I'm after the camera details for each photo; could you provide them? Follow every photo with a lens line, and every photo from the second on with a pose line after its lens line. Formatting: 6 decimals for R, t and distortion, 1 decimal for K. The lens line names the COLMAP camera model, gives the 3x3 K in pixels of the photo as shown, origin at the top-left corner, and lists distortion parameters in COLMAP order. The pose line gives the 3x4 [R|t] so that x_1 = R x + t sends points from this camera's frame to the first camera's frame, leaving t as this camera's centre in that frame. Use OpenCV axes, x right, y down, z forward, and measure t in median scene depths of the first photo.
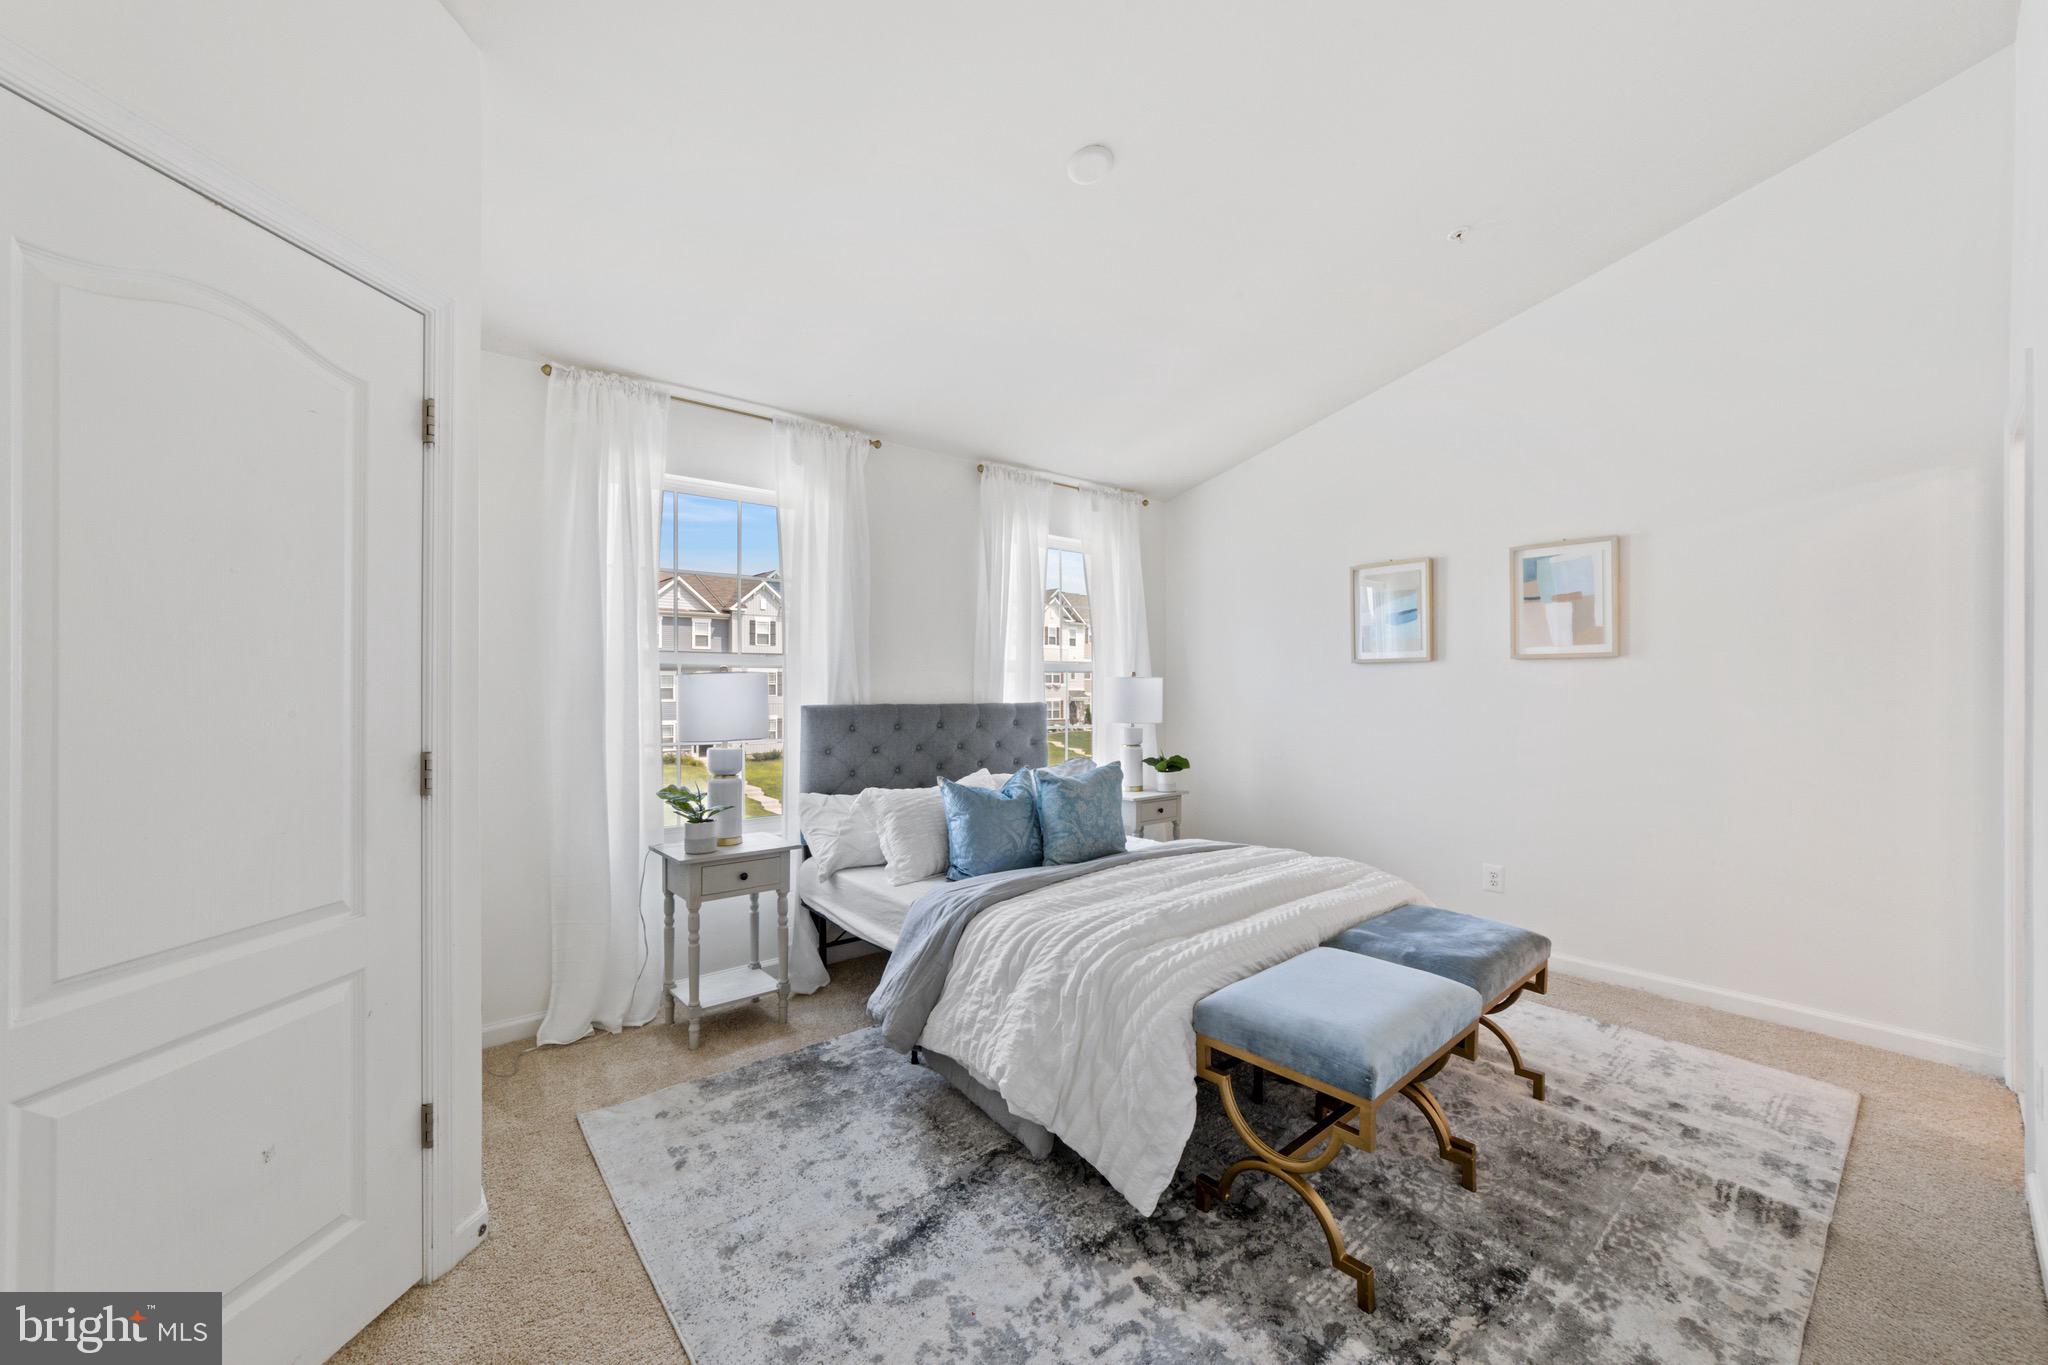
lens RADIAL K [[782.5, 0, 1023.8], [0, 782.5, 676.5], [0, 0, 1]] dist [0.001502, 0.000235]
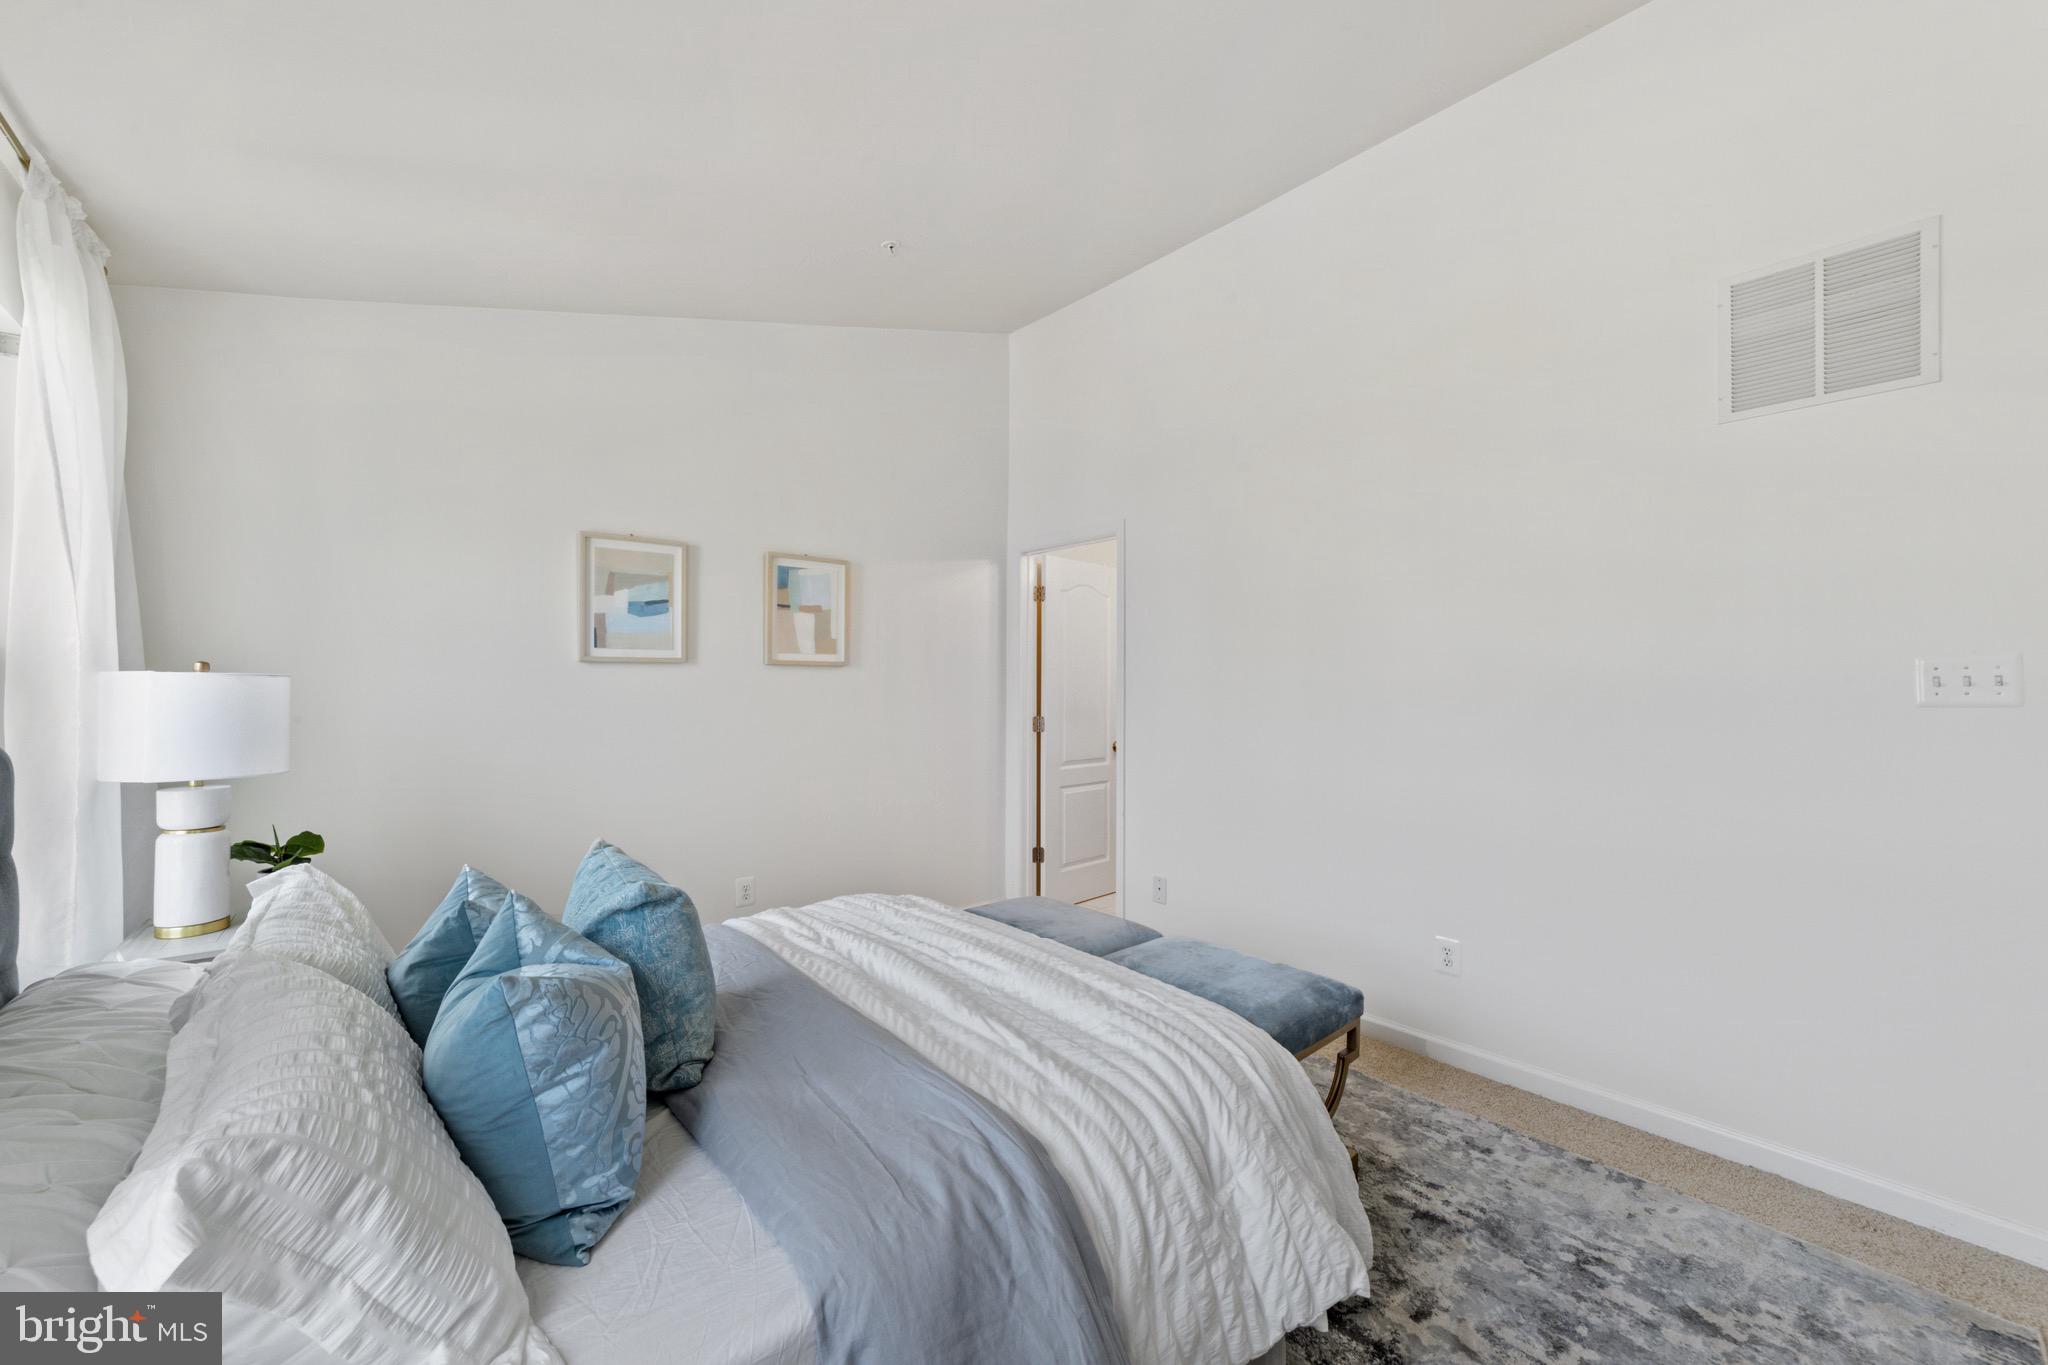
lens RADIAL K [[782.5, 0, 1014.0], [0, 782.5, 687.2], [0, 0, 1]] dist [0.001502, 0.000235]
pose [[0.019071, 0.001716, 0.999817, -0.387696], [-0.010895, 0.999940, -0.001508, 0.005718], [-0.999759, -0.010865, 0.019089, 0.703632]]
